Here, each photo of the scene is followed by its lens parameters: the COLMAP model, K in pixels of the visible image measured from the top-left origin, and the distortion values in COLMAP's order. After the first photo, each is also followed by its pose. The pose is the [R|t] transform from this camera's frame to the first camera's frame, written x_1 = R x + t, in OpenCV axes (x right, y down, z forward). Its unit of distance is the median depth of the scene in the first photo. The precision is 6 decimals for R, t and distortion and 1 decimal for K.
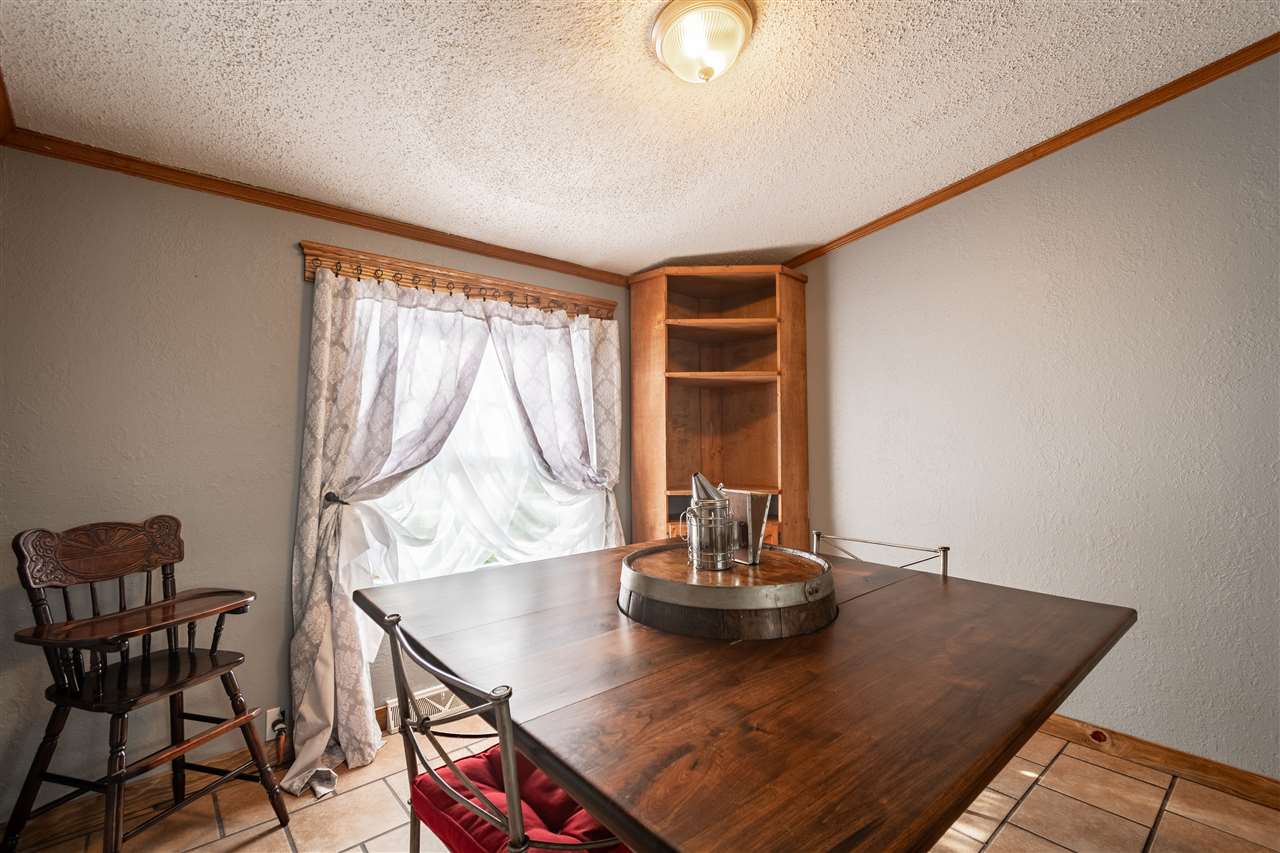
lens RADIAL K [[565.6, 0, 639.7], [0, 565.6, 436.5], [0, 0, 1]] dist [0.000779, 0.000051]
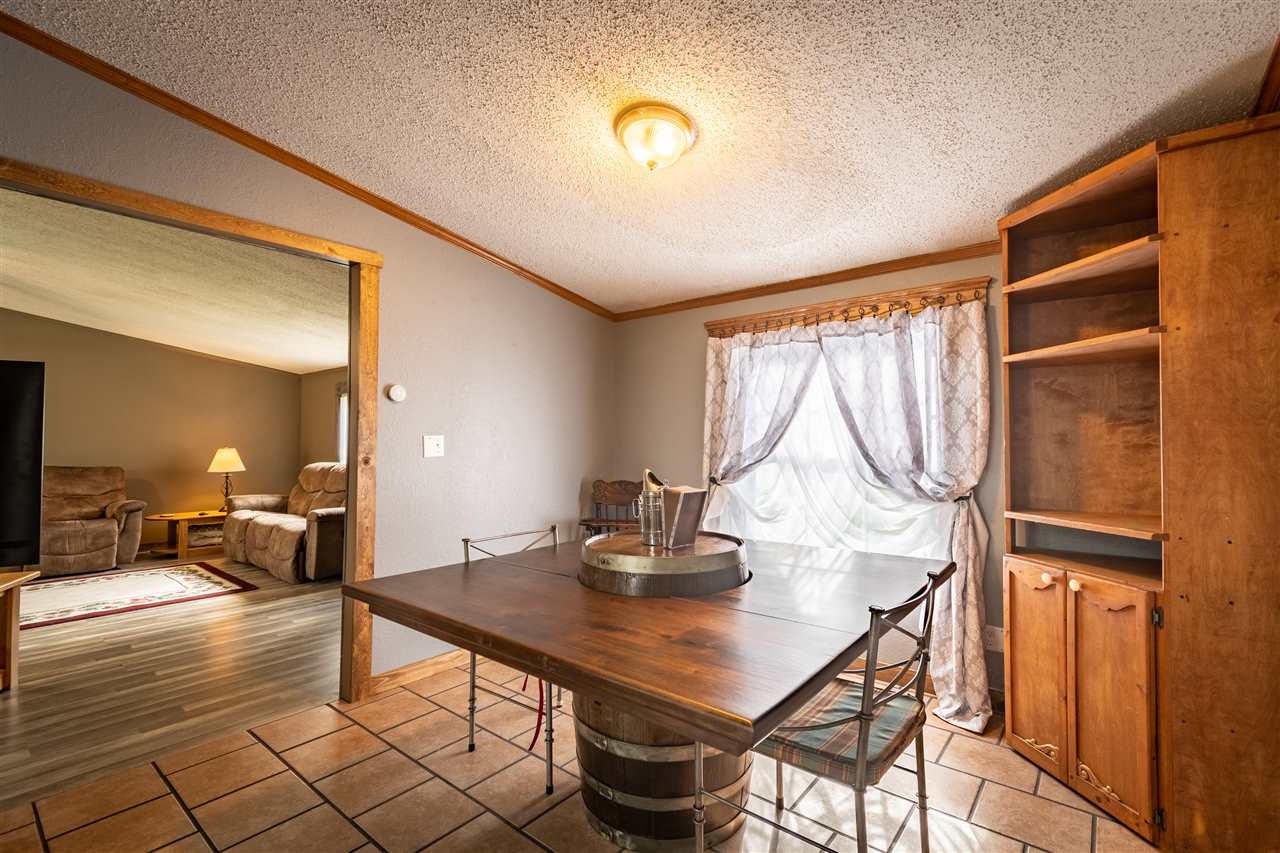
lens RADIAL K [[565.6, 0, 639.7], [0, 565.6, 436.5], [0, 0, 1]] dist [0.000779, 0.000051]
pose [[0.166062, -0.008976, -0.986074, 0.797443], [0.006445, 0.999947, -0.008017, -0.002123], [0.986094, -0.005024, 0.166111, 0.425666]]
